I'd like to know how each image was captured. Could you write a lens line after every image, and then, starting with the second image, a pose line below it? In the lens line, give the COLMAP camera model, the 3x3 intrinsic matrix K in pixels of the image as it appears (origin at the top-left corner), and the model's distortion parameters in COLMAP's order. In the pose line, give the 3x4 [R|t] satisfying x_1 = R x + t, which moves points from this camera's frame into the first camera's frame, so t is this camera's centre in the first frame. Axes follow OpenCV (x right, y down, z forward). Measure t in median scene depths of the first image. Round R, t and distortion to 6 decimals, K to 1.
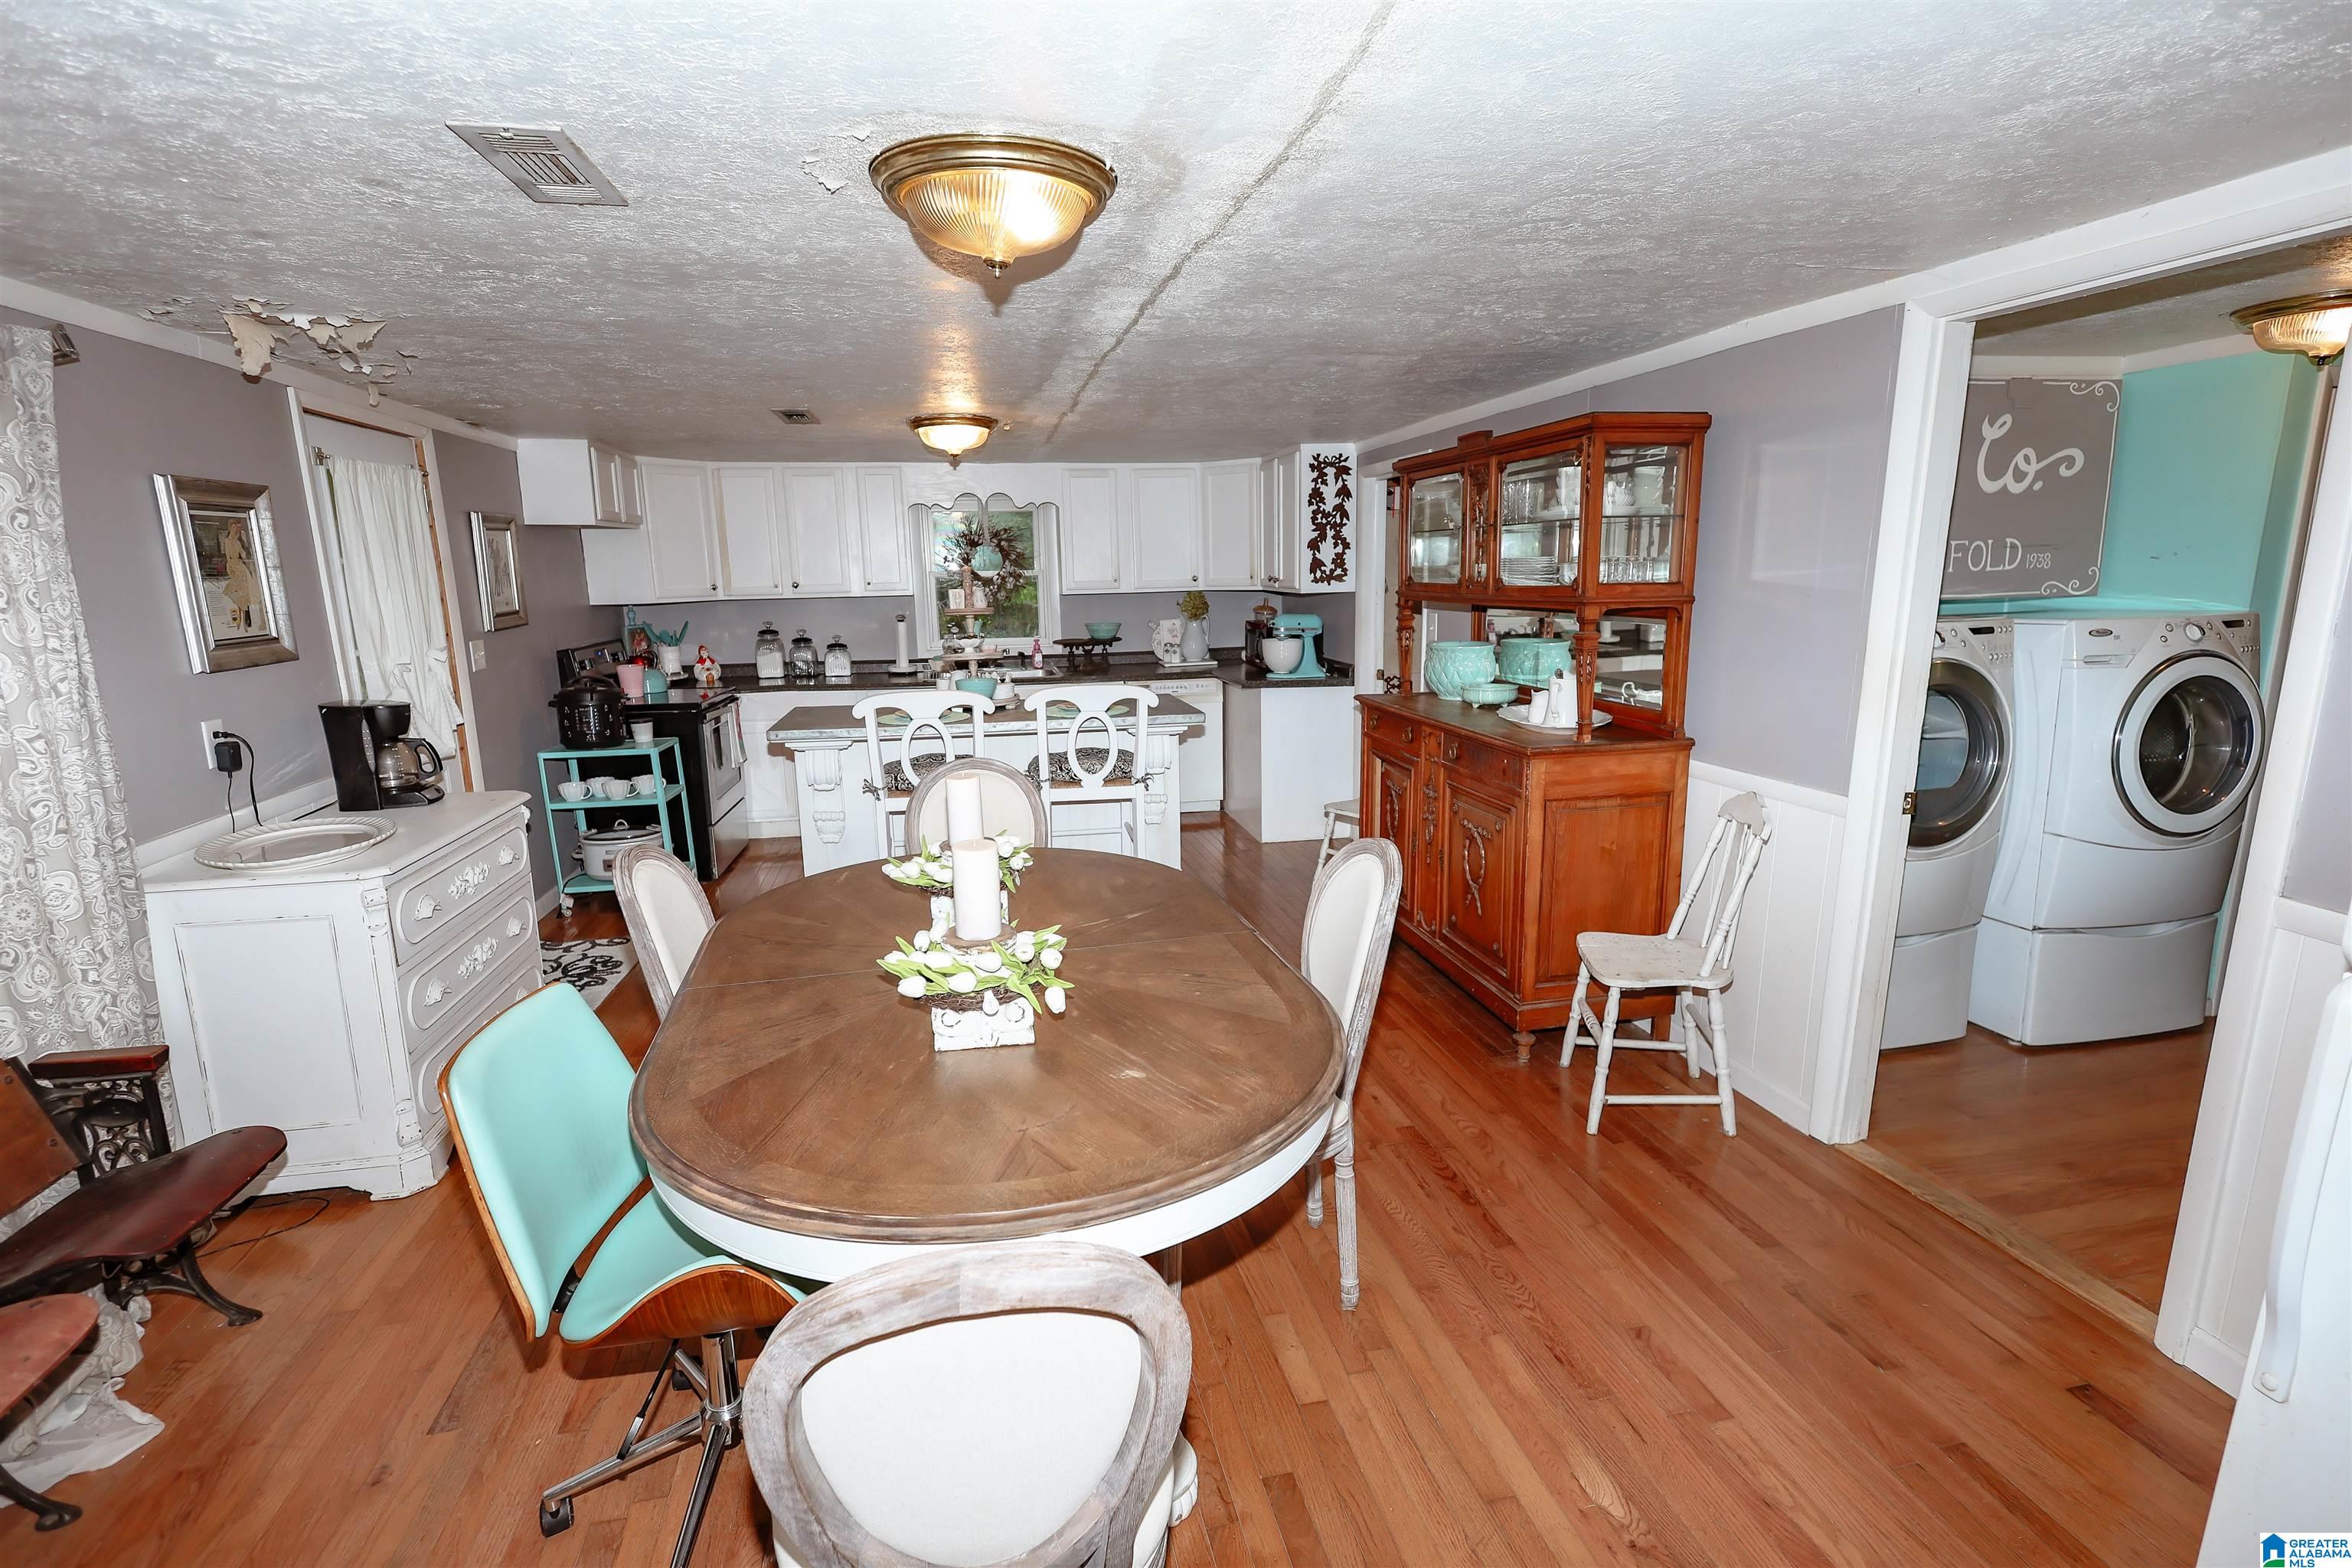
lens RADIAL K [[1089.8, 0, 1167.3], [0, 1089.8, 787.5], [0, 0, 1]] dist [-0.002531, 0.000731]
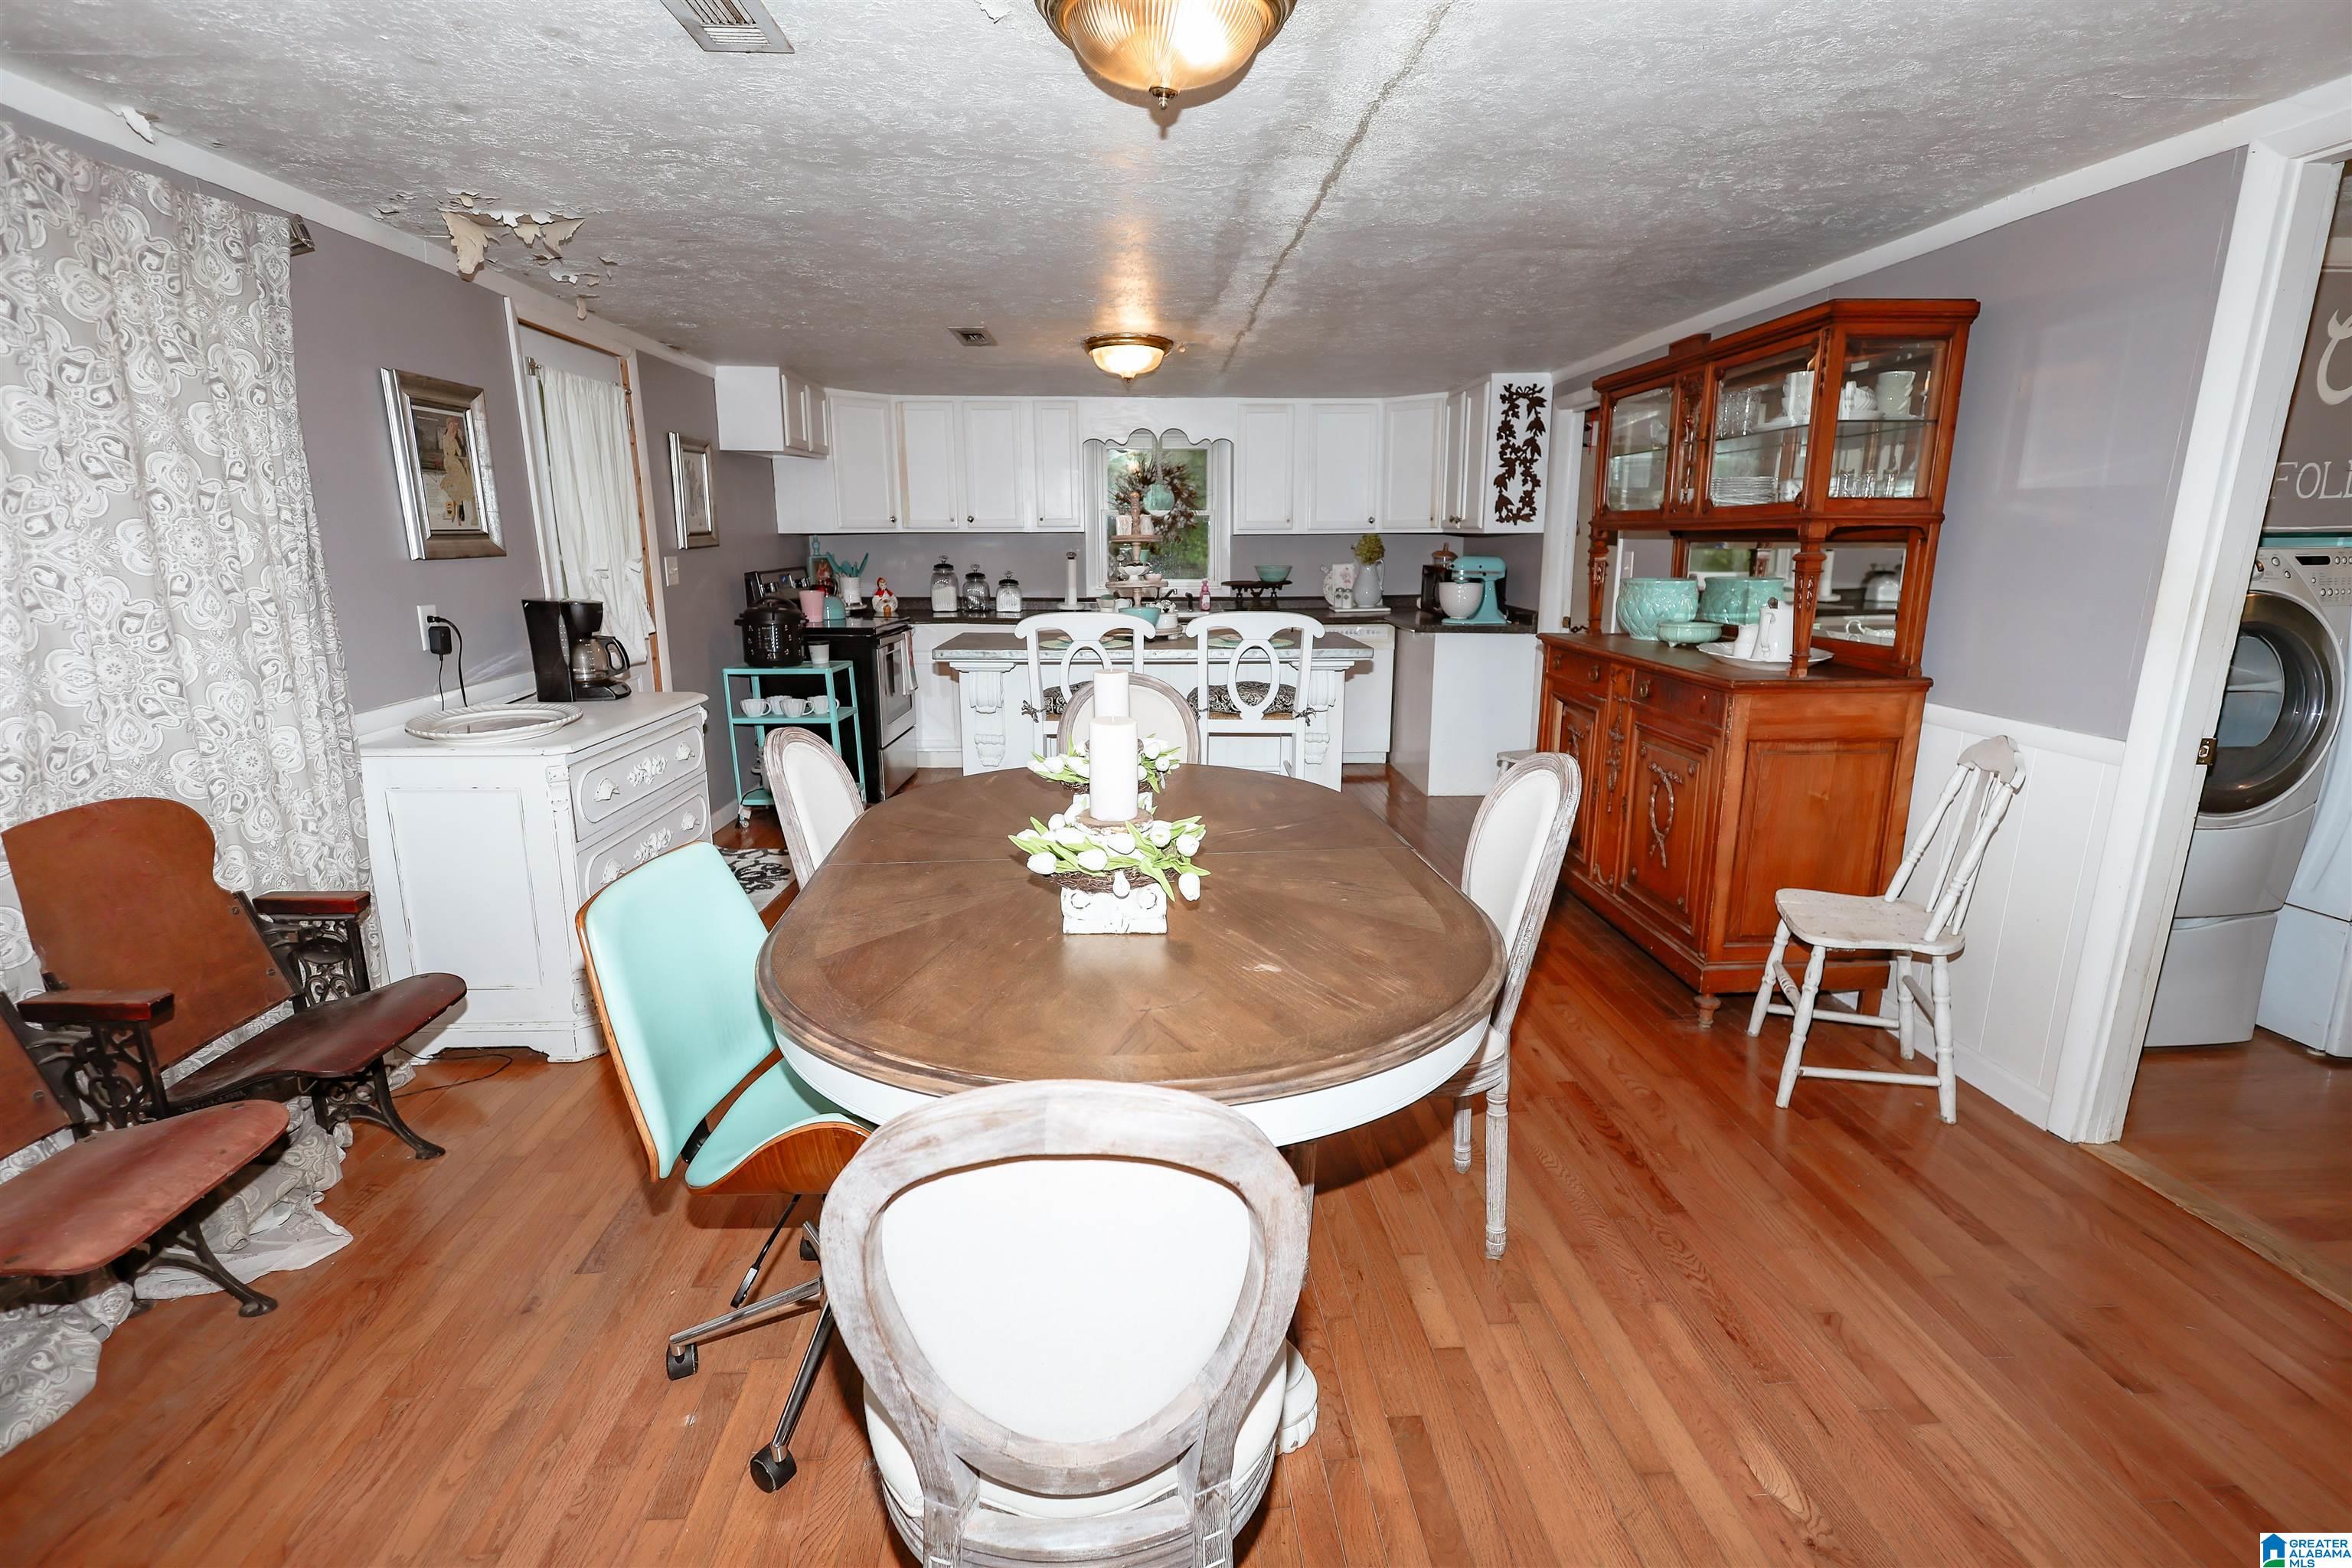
lens RADIAL K [[1090.1, 0, 1178.4], [0, 1090.1, 787.9], [0, 0, 1]] dist [-0.002885, 0.000859]
pose [[0.988812, 0.049550, -0.140694, 0.009355], [-0.045462, 0.998449, 0.032122, 0.047951], [0.142068, -0.025367, 0.989532, 0.042884]]
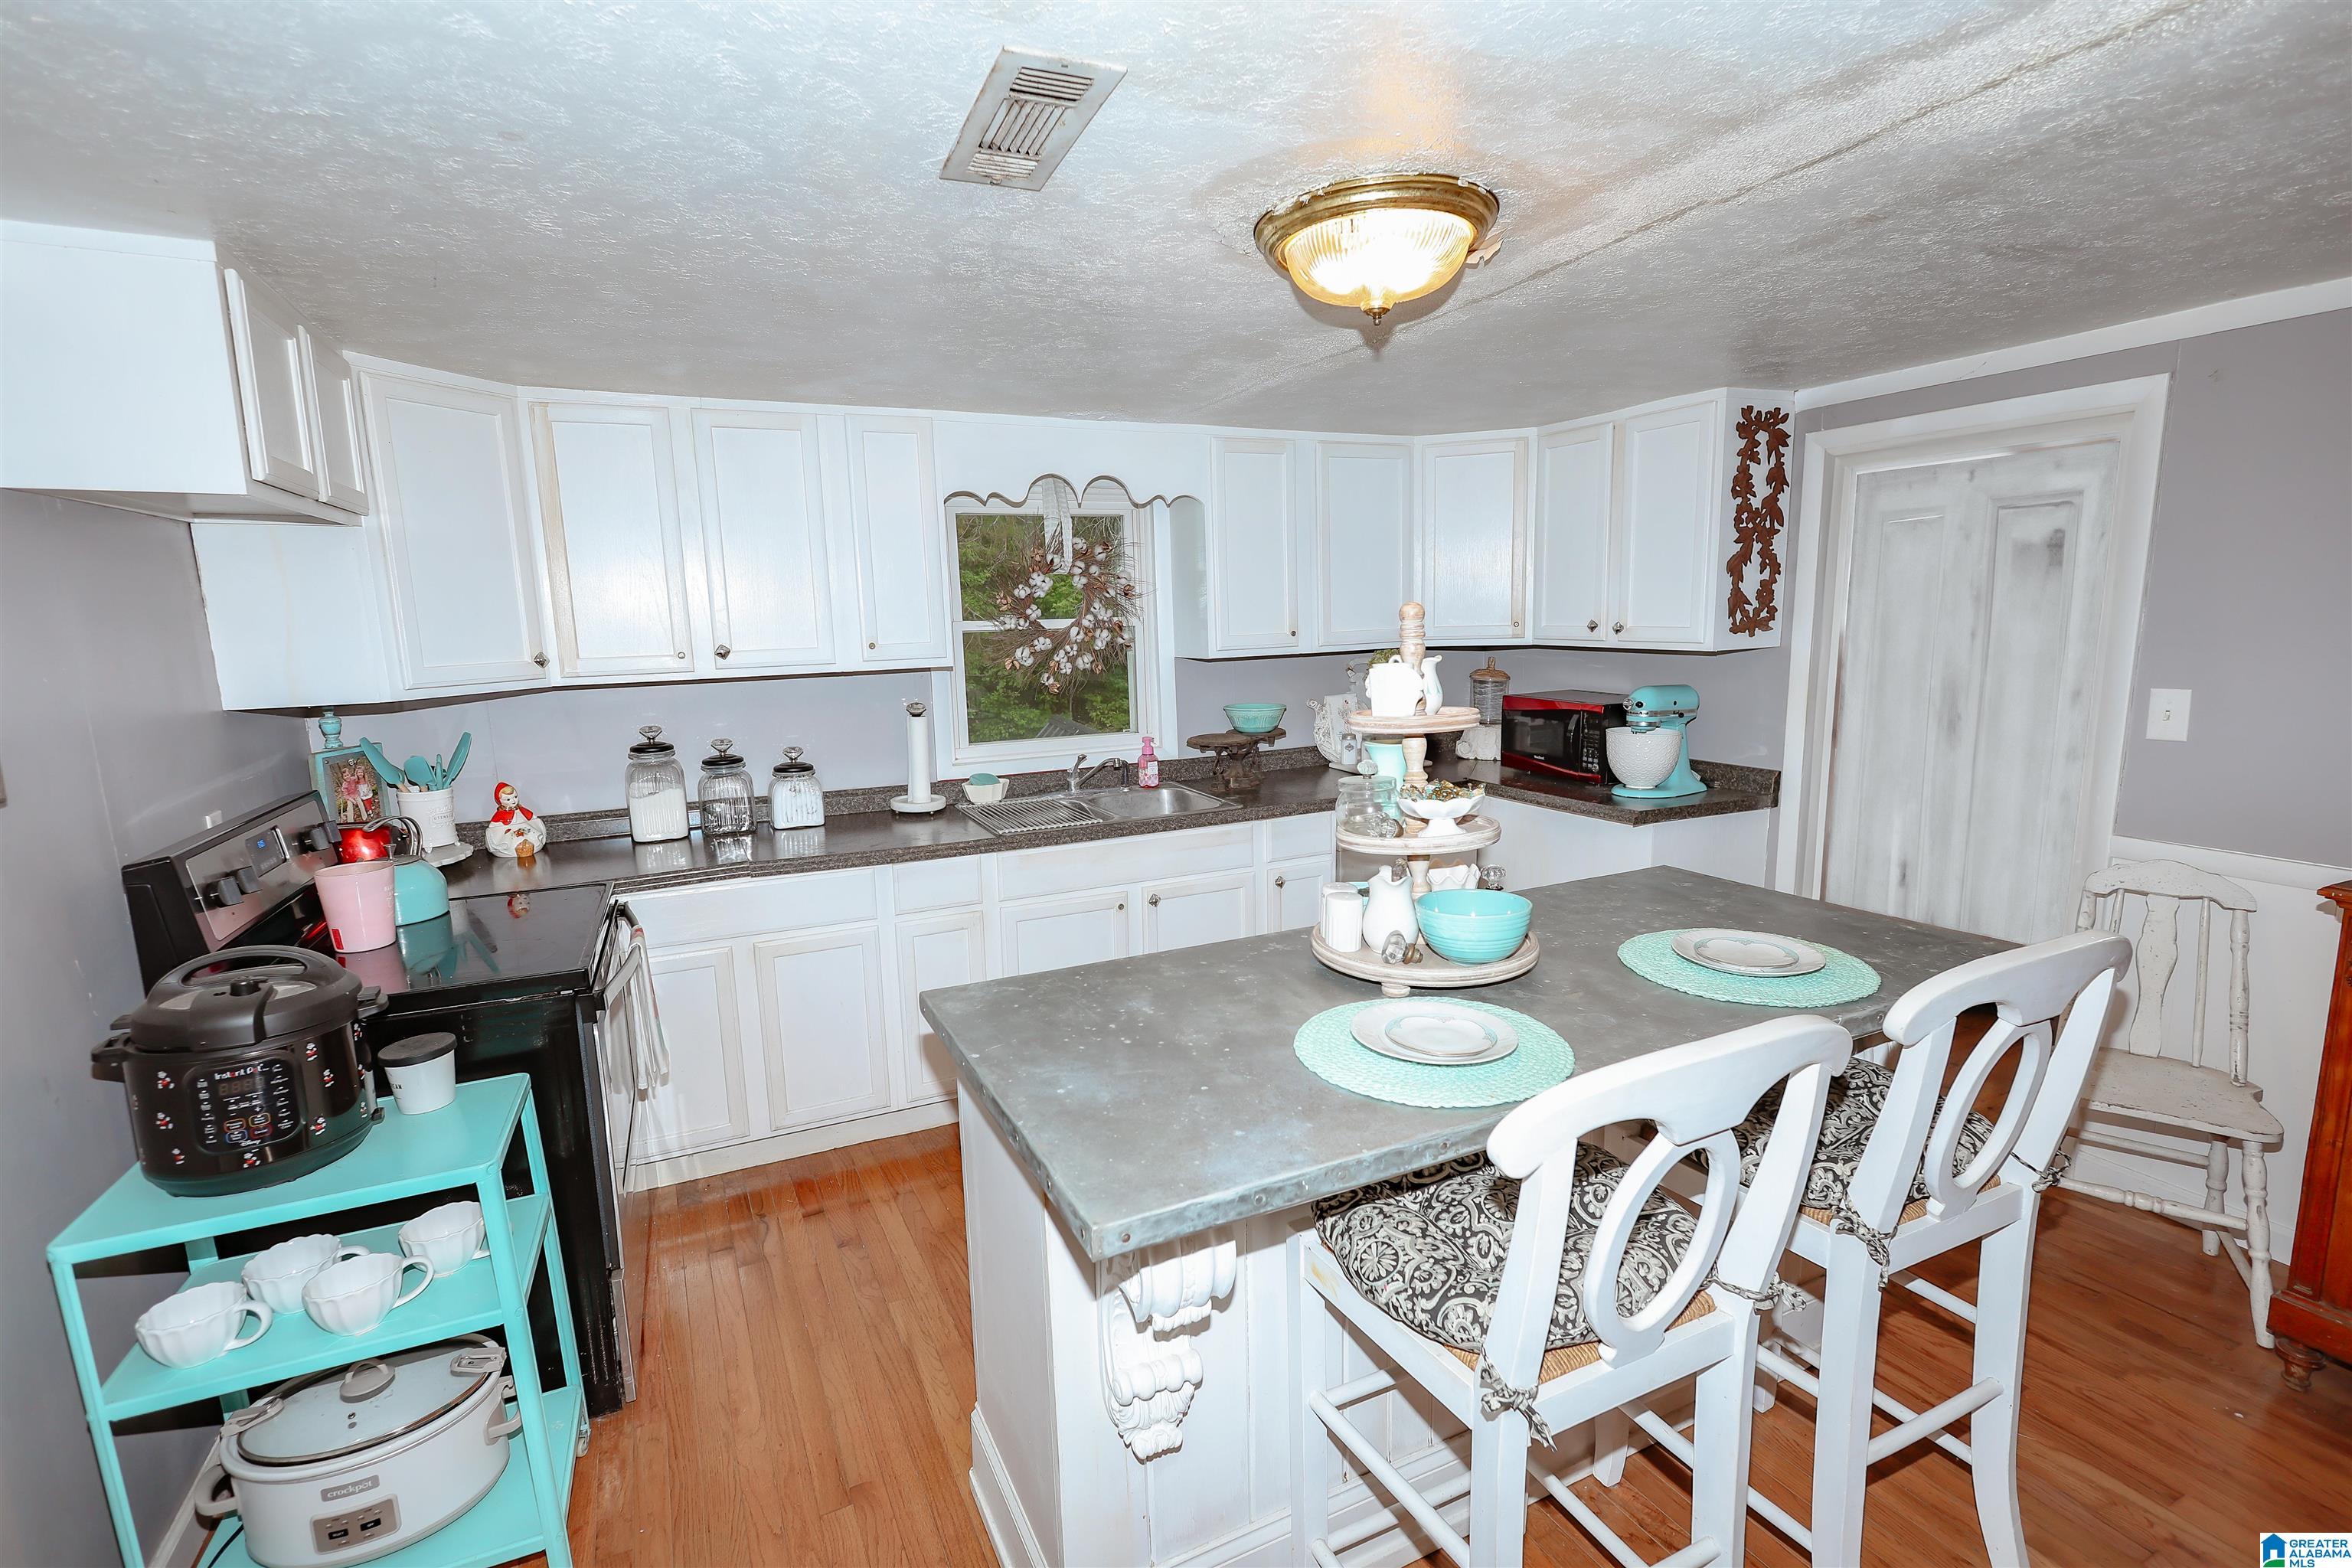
lens RADIAL K [[1077.7, 0, 1175.7], [0, 1077.7, 788.9], [0, 0, 1]] dist [-0.001408, -0.000070]
pose [[0.966801, -0.050648, 0.250459, -0.587745], [0.059689, 0.997806, -0.028632, -0.216759], [-0.248460, 0.042631, 0.967704, 1.067602]]
